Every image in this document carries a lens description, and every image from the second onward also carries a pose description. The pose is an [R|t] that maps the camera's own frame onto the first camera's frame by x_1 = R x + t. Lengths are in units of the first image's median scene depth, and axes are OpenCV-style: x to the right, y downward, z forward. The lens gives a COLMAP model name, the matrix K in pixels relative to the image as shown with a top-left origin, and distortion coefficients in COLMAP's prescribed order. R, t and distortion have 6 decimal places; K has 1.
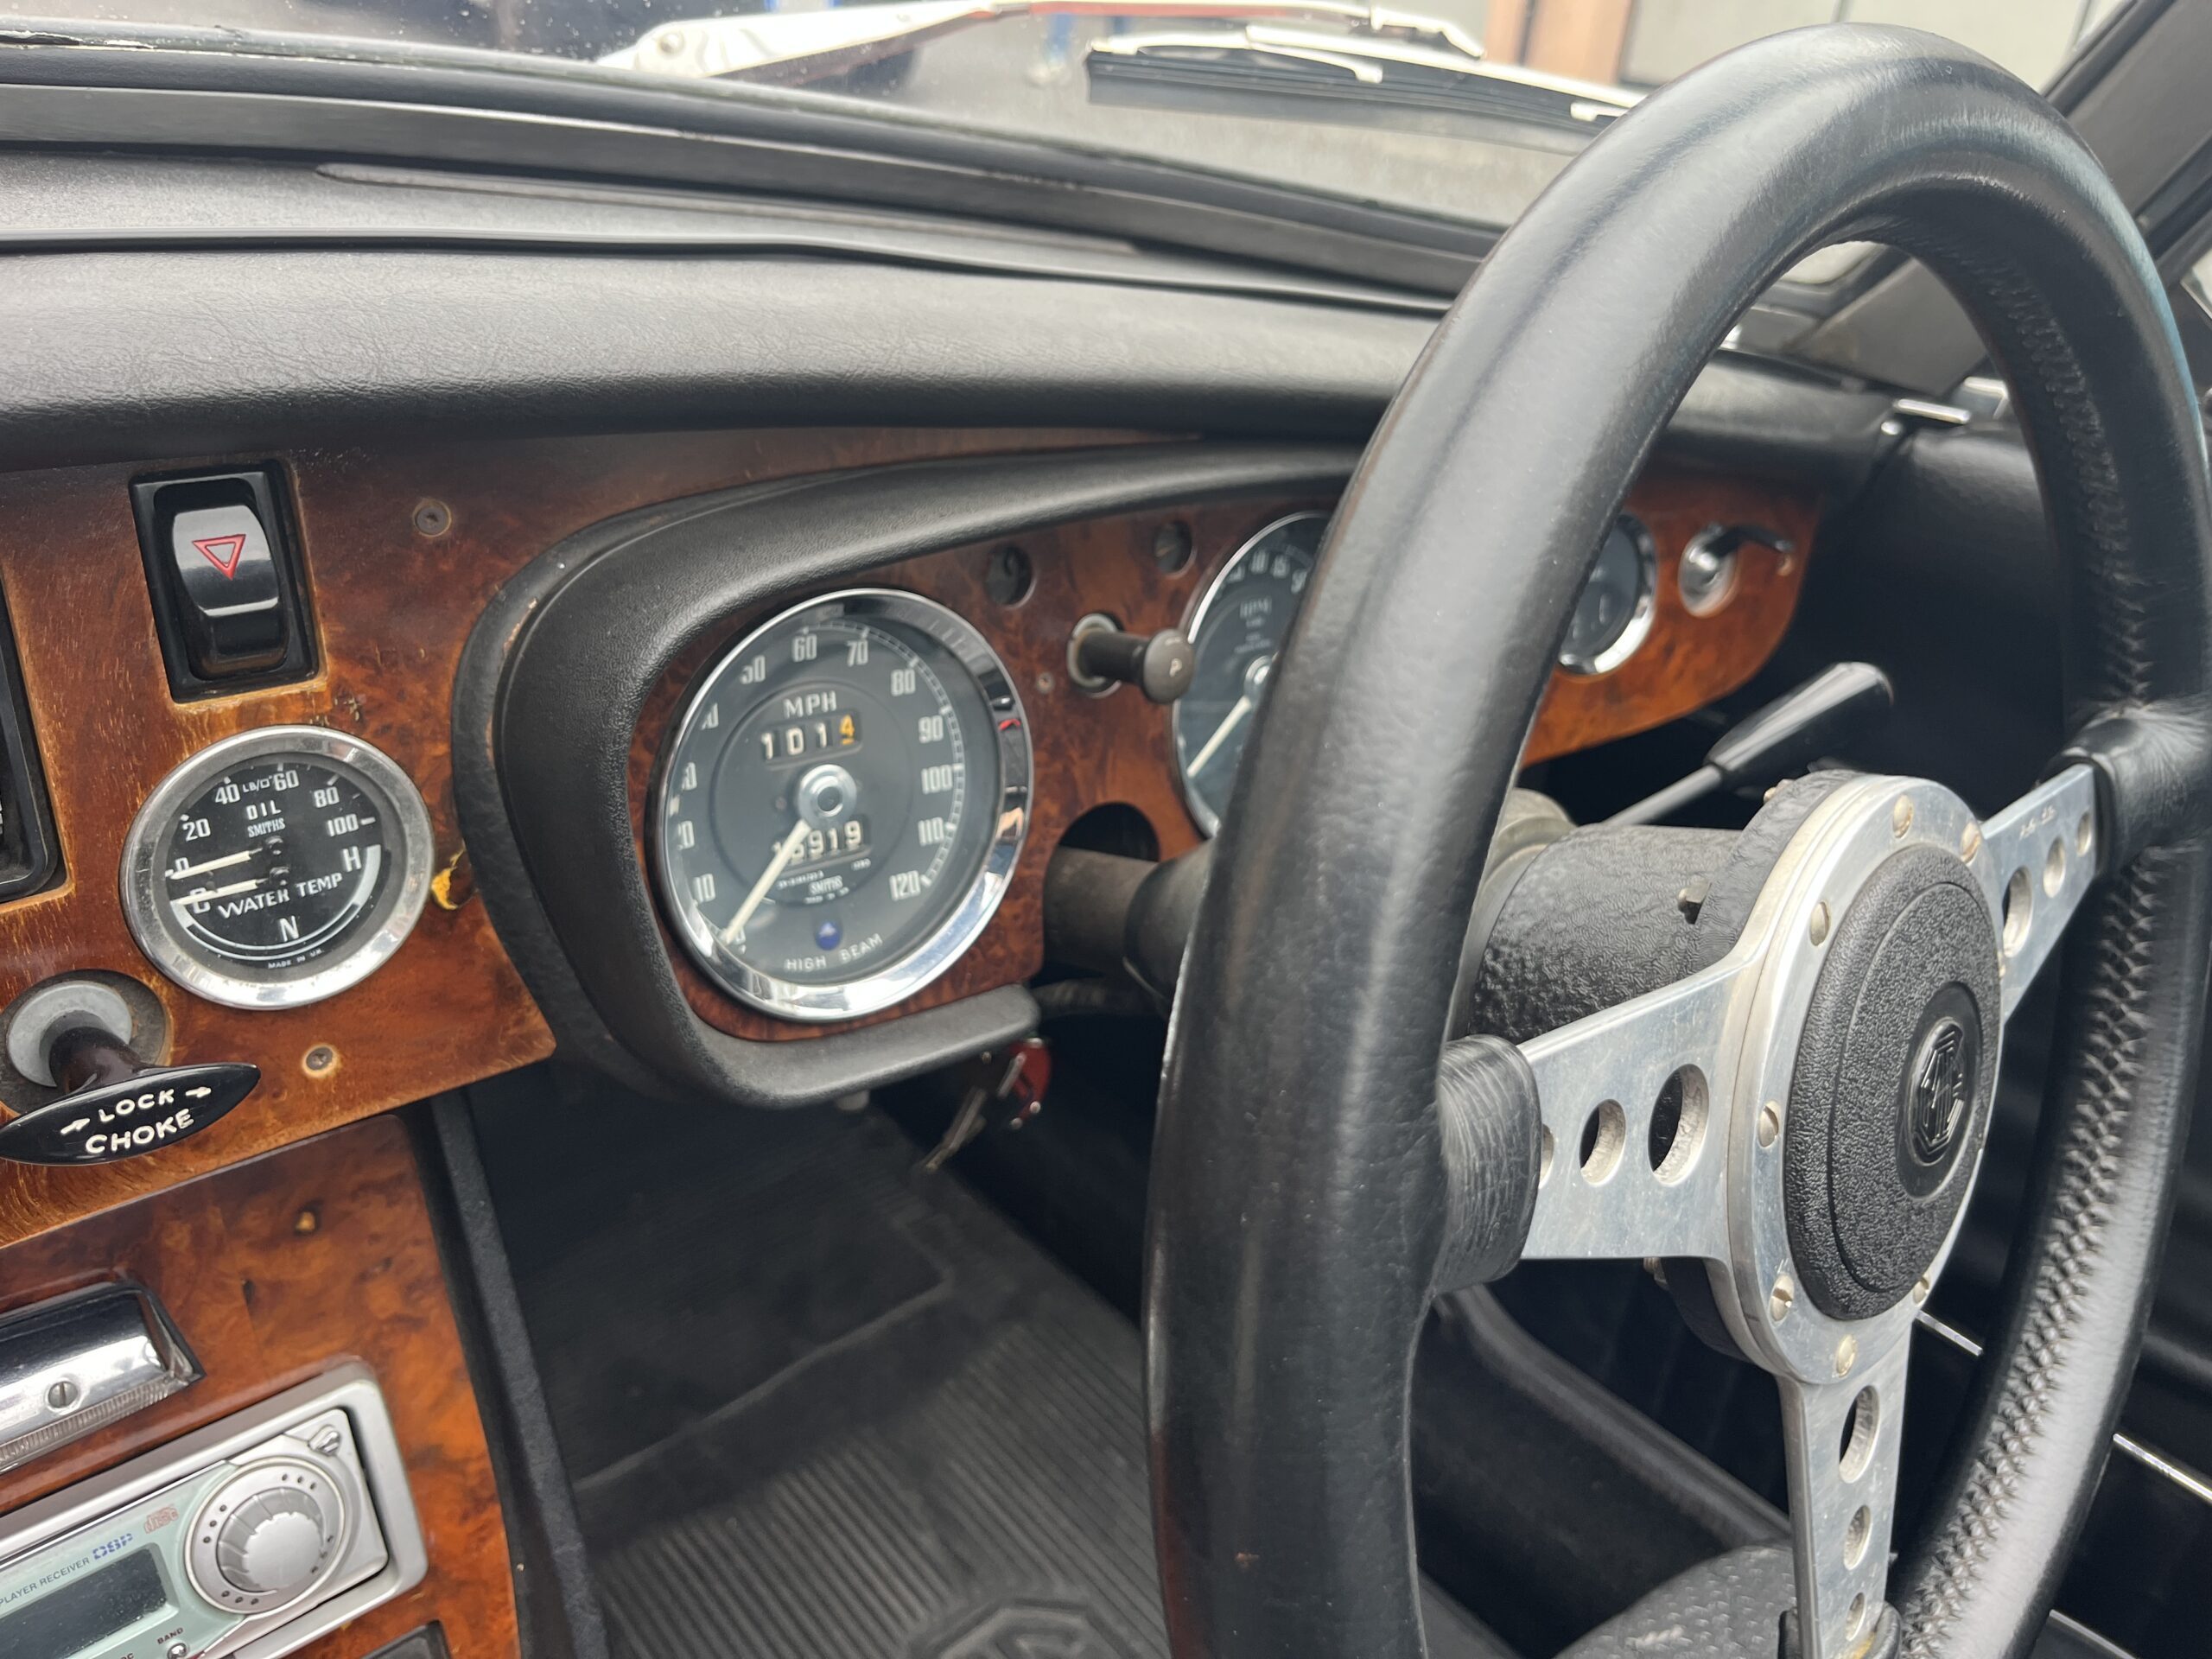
lens RADIAL K [[1693.4, 0, 1116.0], [0, 1693.4, 818.3], [0, 0, 1]] dist [0.058575, -0.096106]
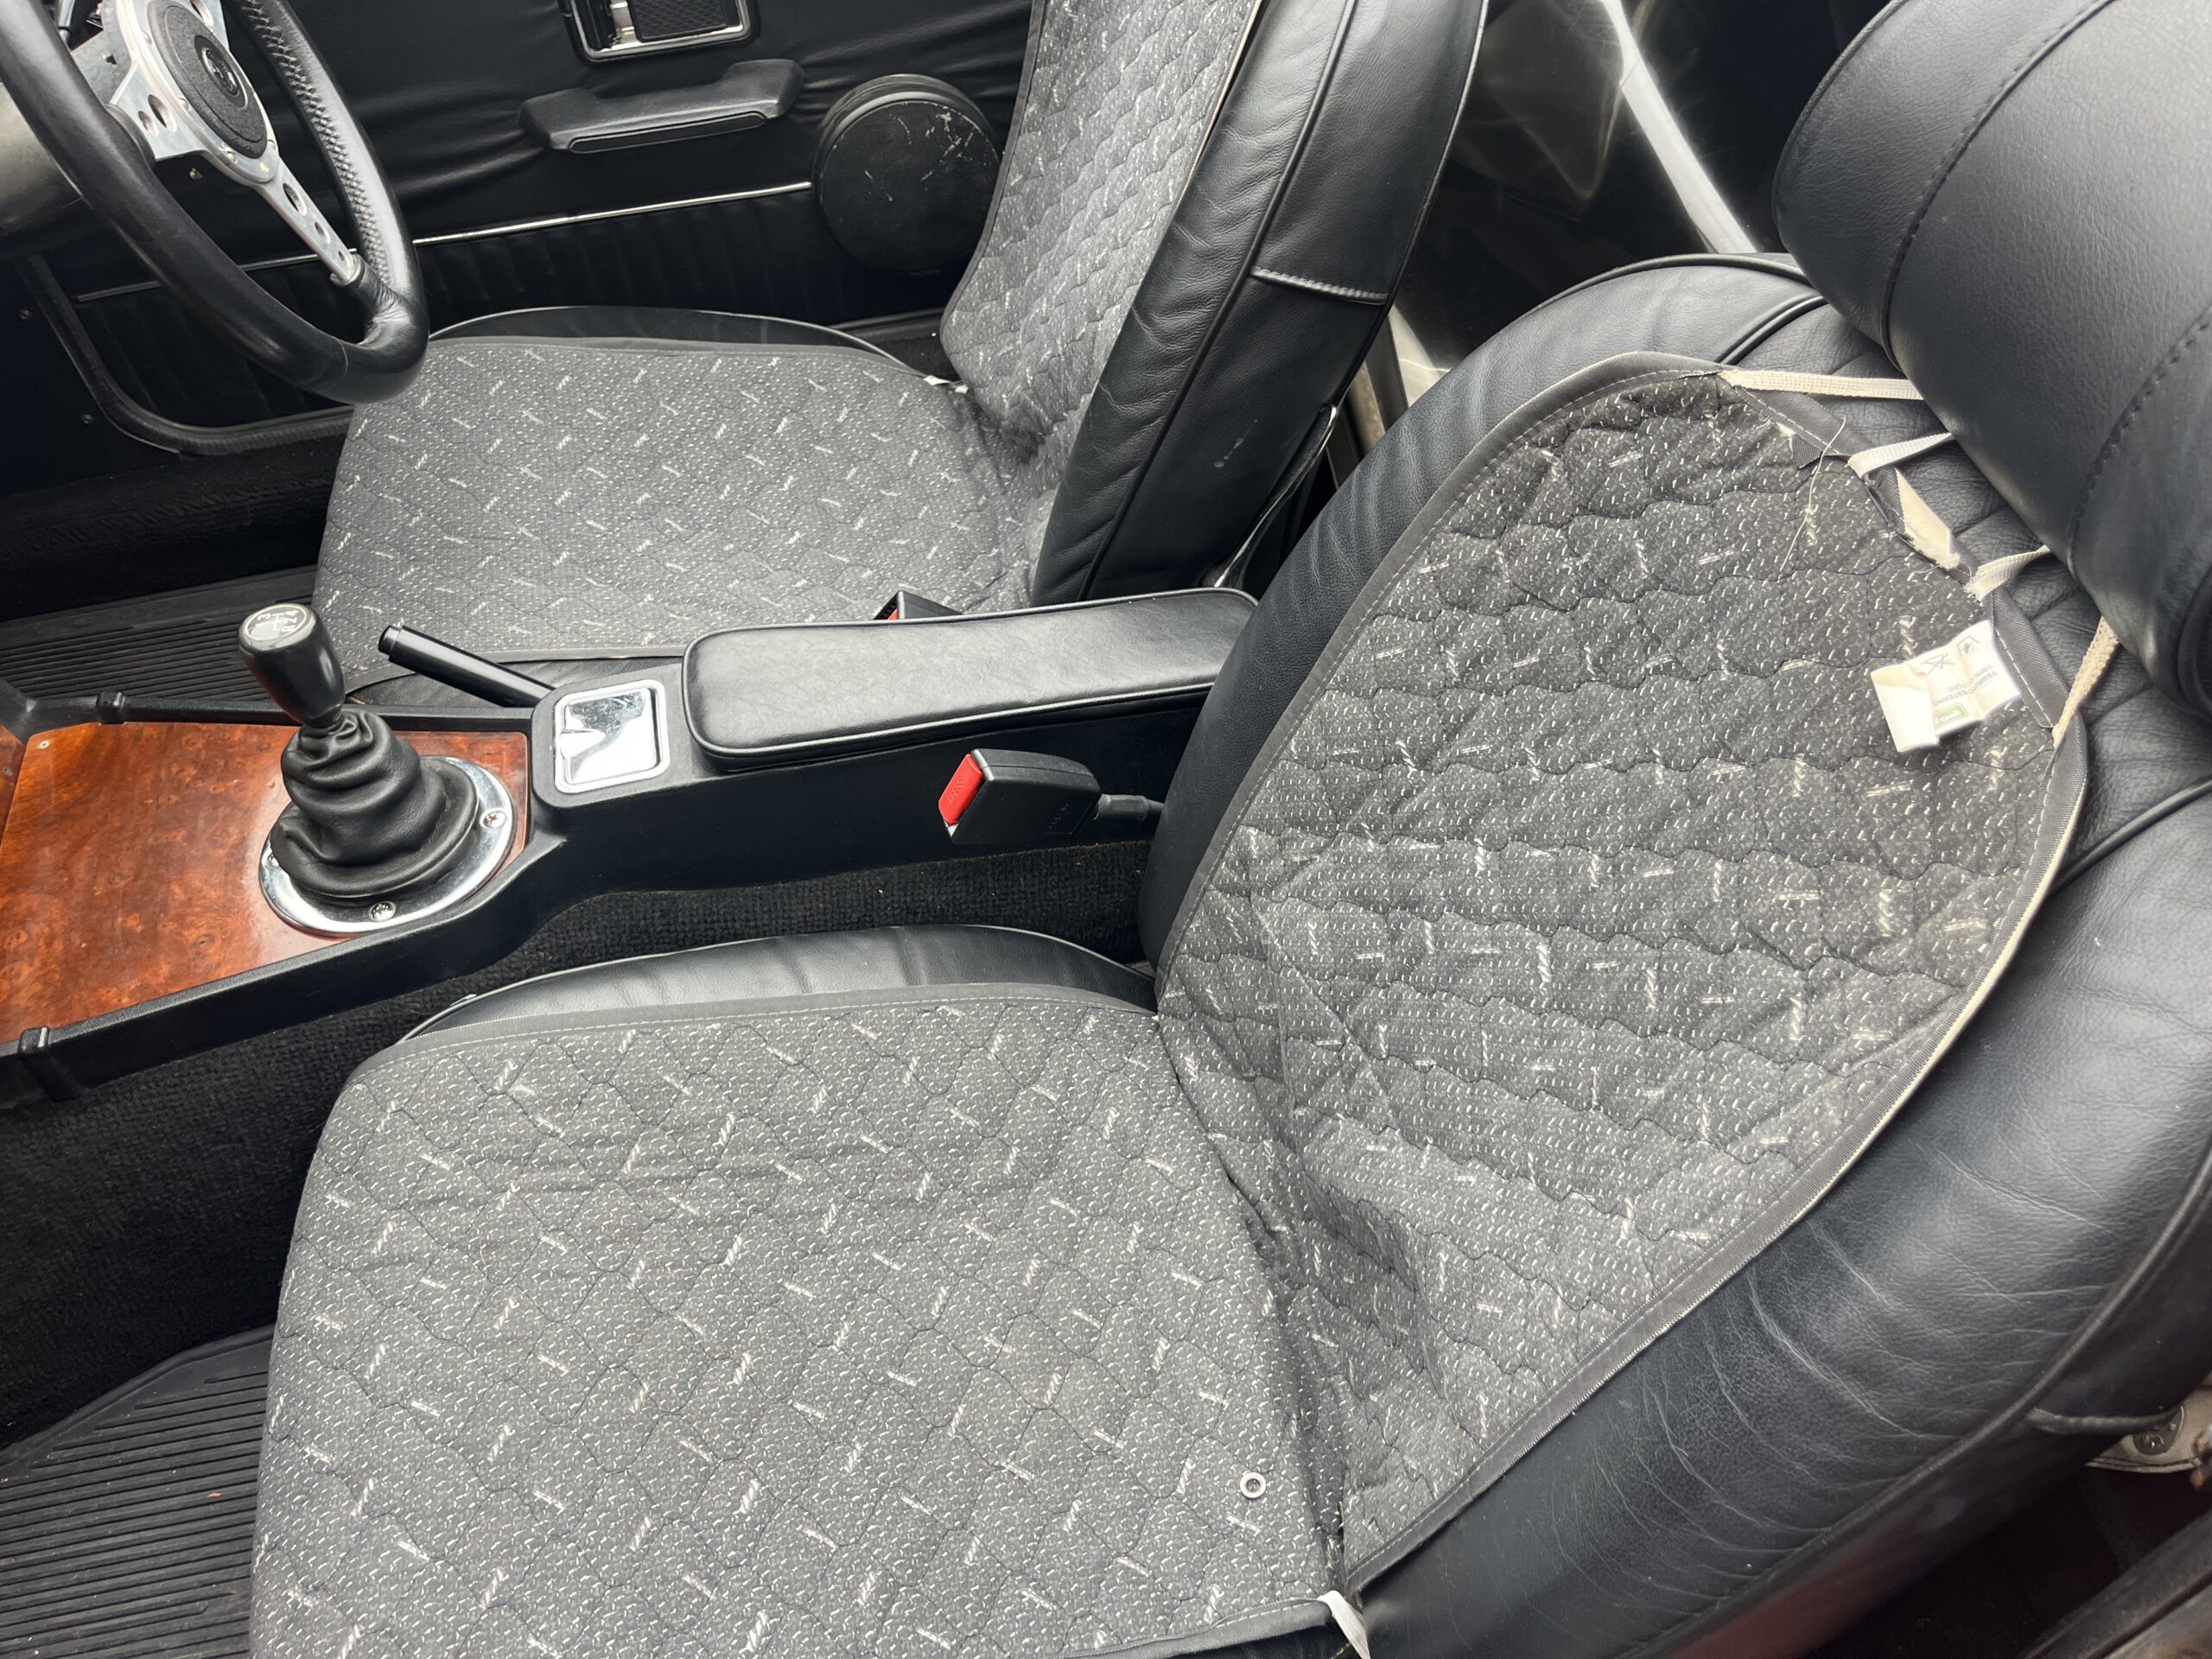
lens RADIAL K [[1693.4, 0, 1120.7], [0, 1693.4, 843.7], [0, 0, 1]] dist [0.058575, -0.096106]
pose [[0.479992, -0.745191, 0.462923, -1.103117], [0.487311, 0.665268, 0.565638, 0.139344], [-0.729476, -0.045914, 0.682464, -2.155695]]
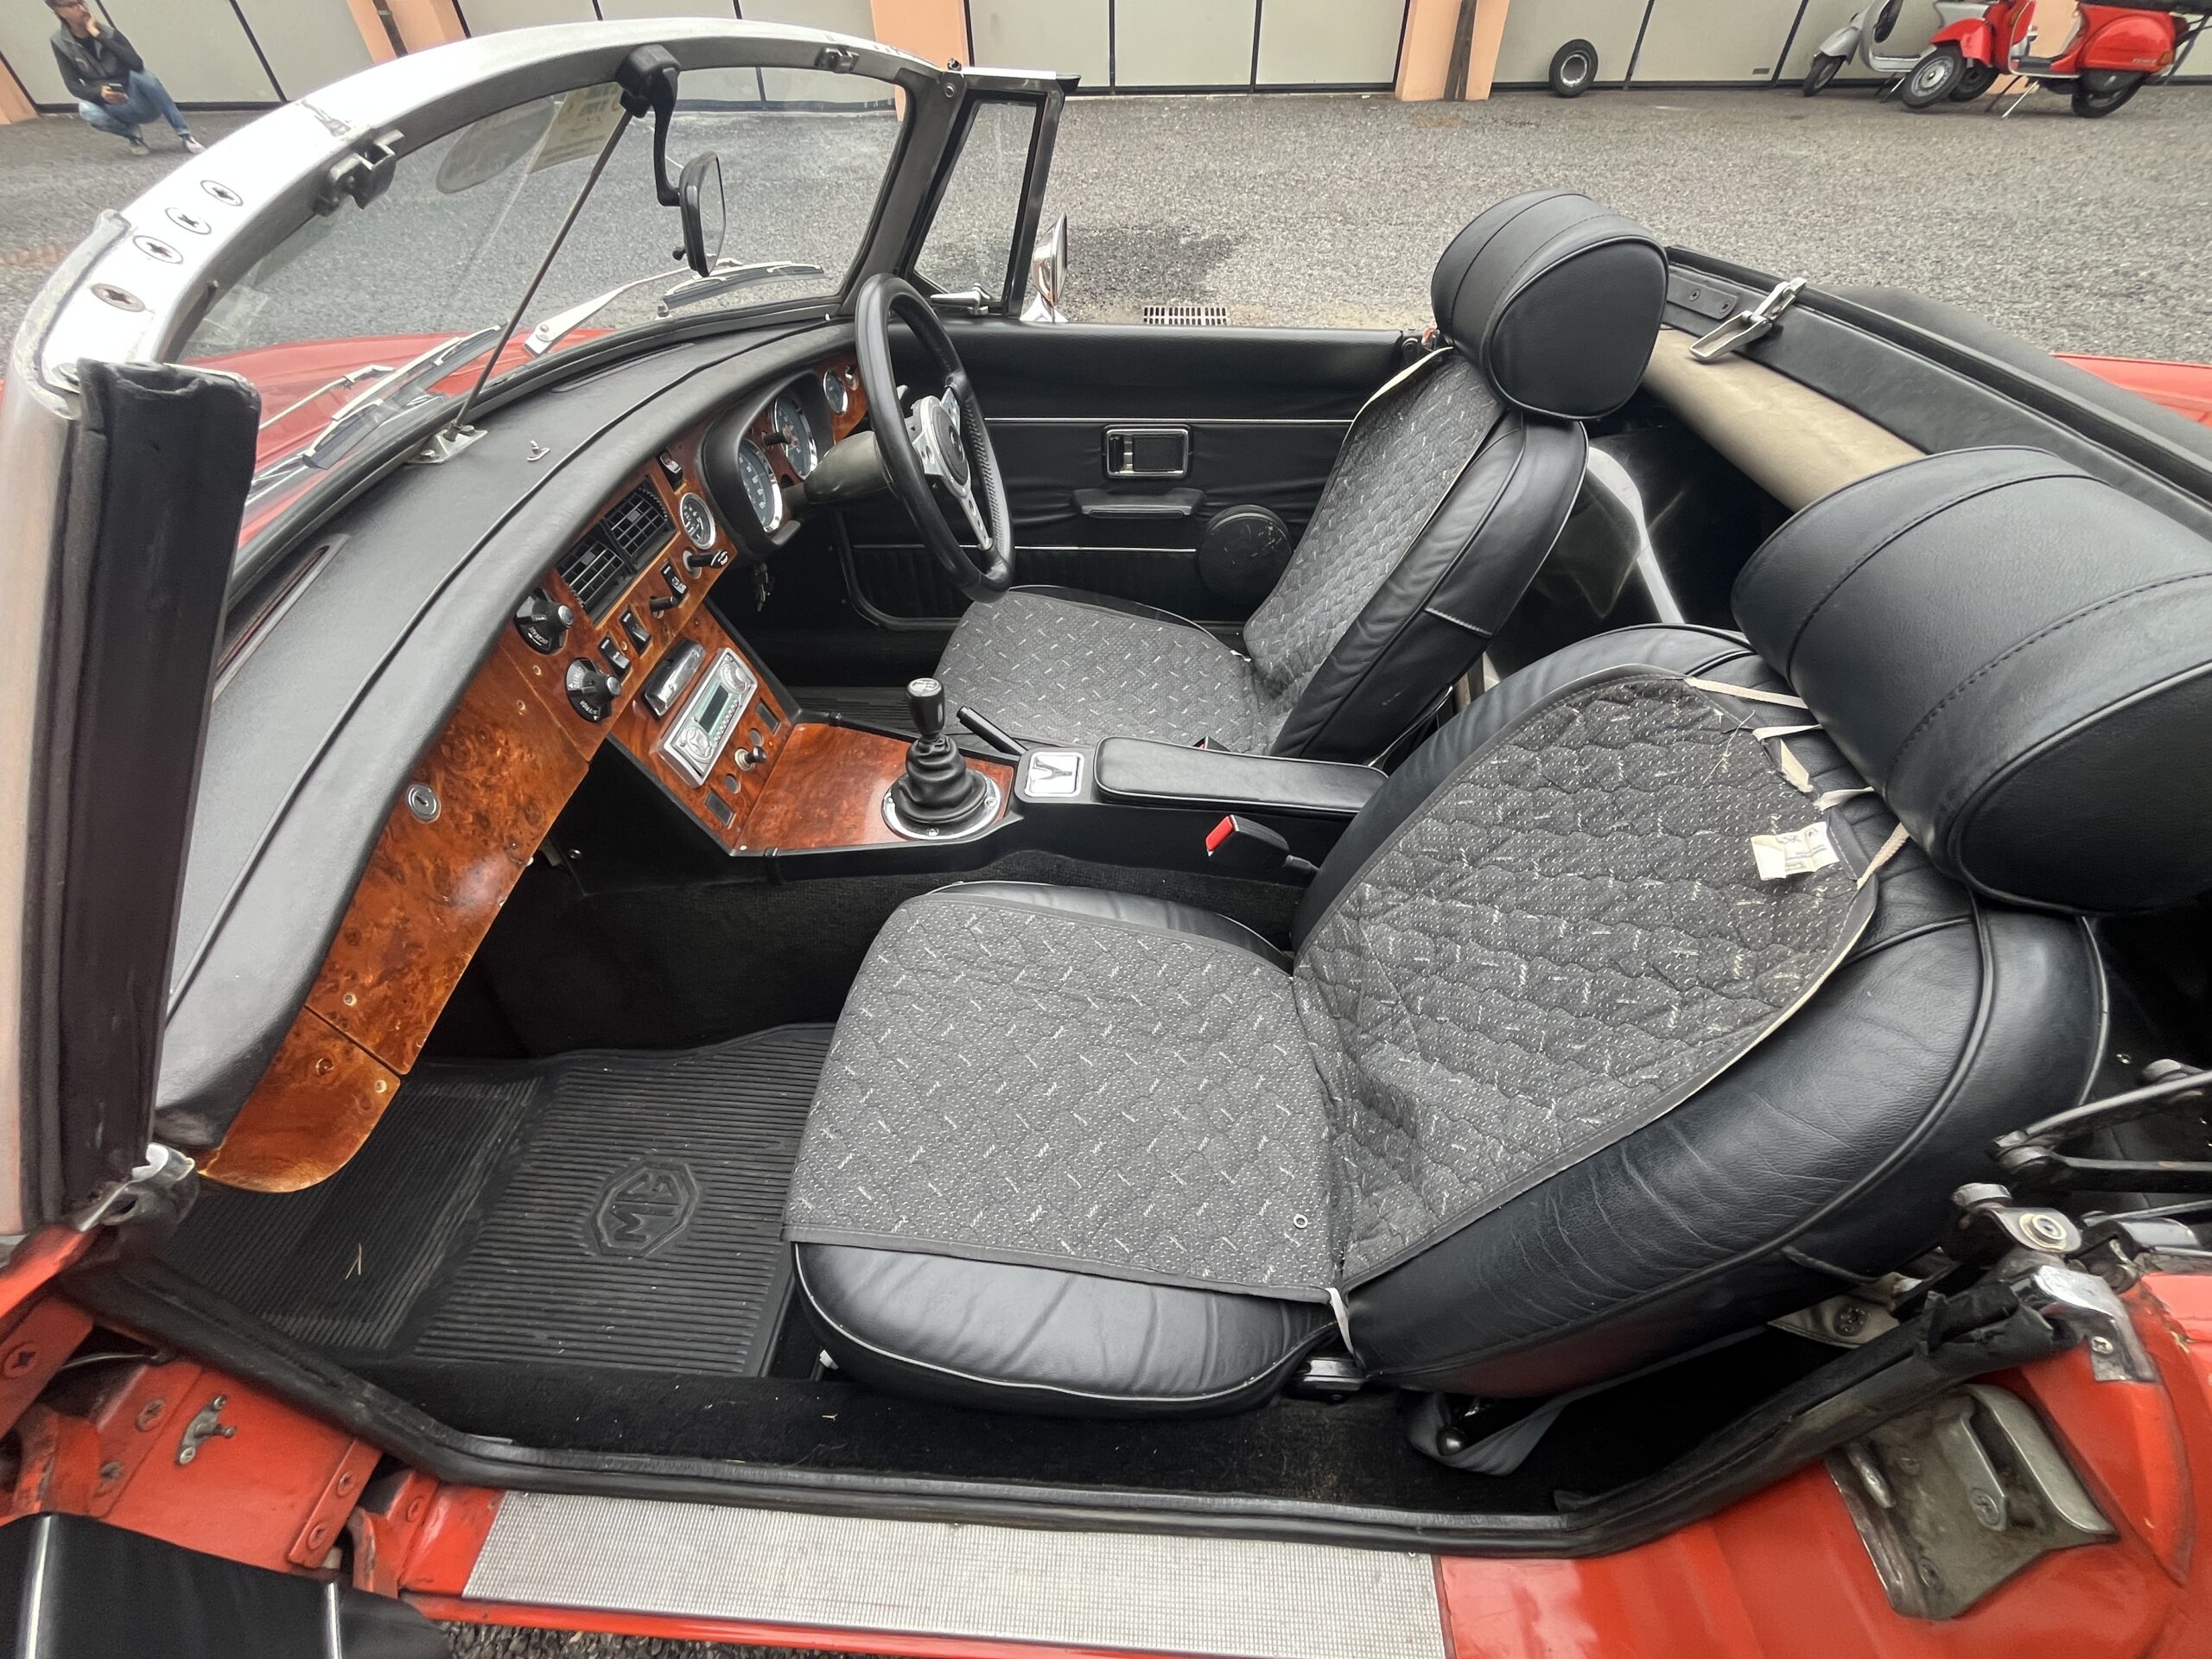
lens RADIAL K [[897.6, 0, 1103.4], [0, 897.6, 836.0], [0, 0, 1]] dist [-0.006286, -0.000033]
pose [[0.704588, -0.565636, 0.428499, -1.378854], [0.404774, 0.816333, 0.412017, 0.195076], [-0.582850, -0.116857, 0.804133, -2.160072]]
